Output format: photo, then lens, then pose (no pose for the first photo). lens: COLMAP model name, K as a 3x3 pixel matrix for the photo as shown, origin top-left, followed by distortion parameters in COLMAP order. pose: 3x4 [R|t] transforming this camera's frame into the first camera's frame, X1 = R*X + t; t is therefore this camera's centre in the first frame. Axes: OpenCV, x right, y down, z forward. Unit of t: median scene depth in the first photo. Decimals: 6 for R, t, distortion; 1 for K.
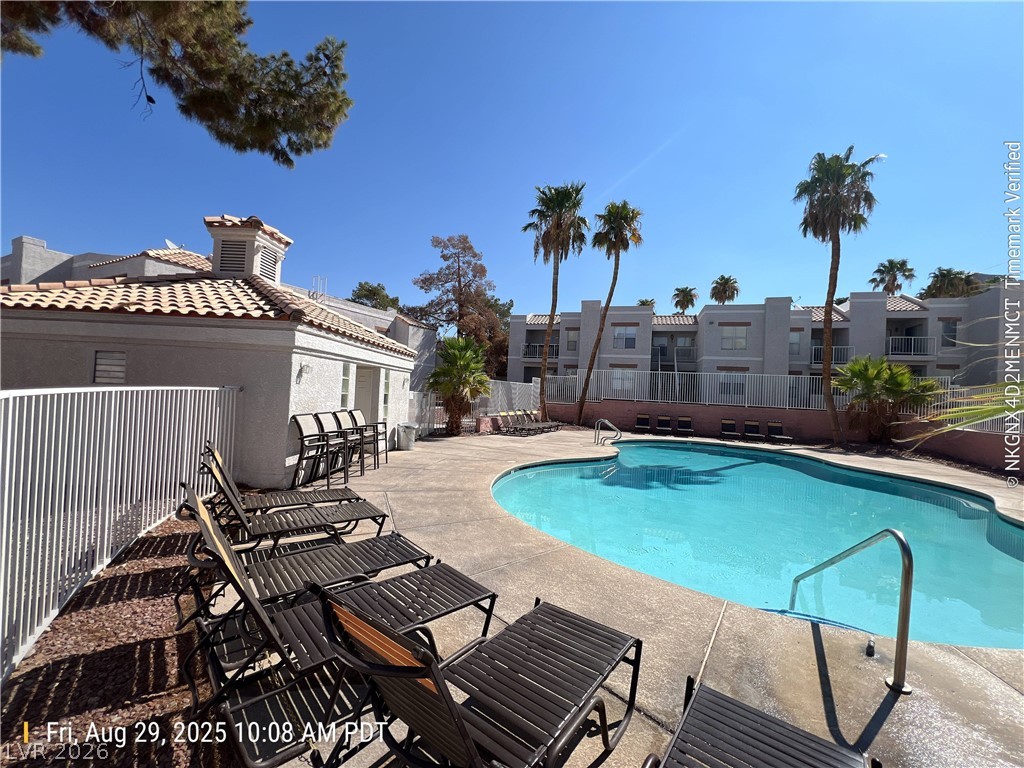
lens RADIAL K [[409.4, 0, 513.9], [0, 409.4, 384.7], [0, 0, 1]] dist [-0.000987, 0.000281]
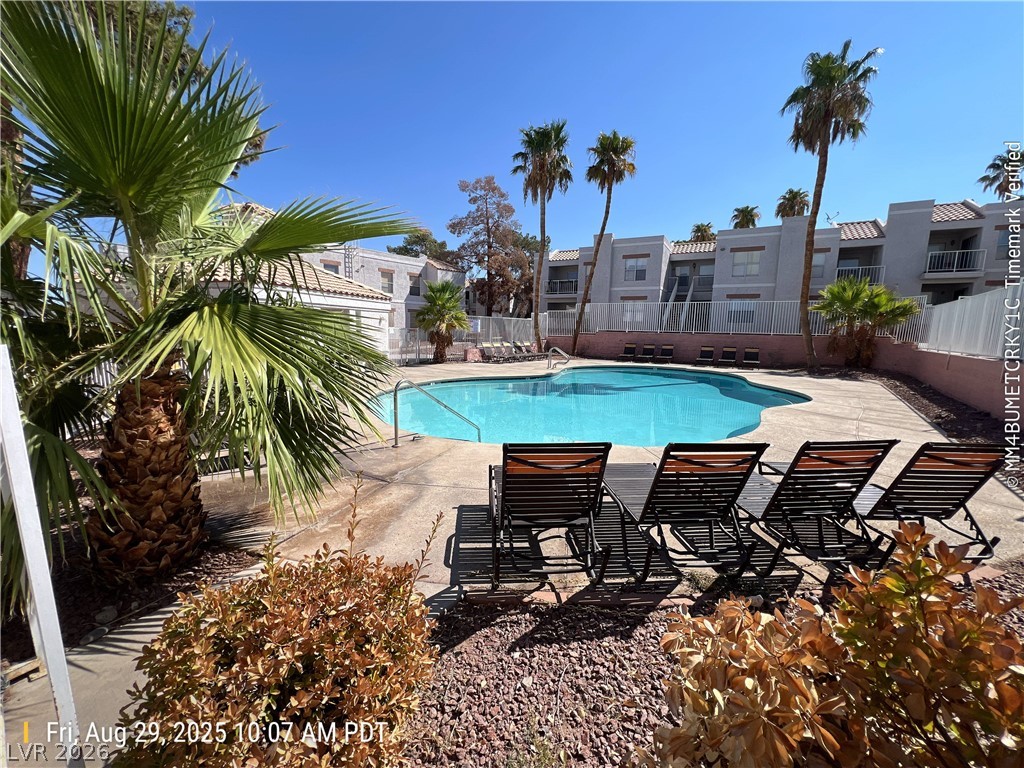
lens RADIAL K [[409.4, 0, 510.2], [0, 409.4, 382.4], [0, 0, 1]] dist [-0.000987, 0.000281]
pose [[0.979407, -0.003568, -0.201865, 0.202745], [0.032578, 0.989535, 0.140571, 0.010206], [0.199251, -0.144252, 0.969273, -0.101375]]
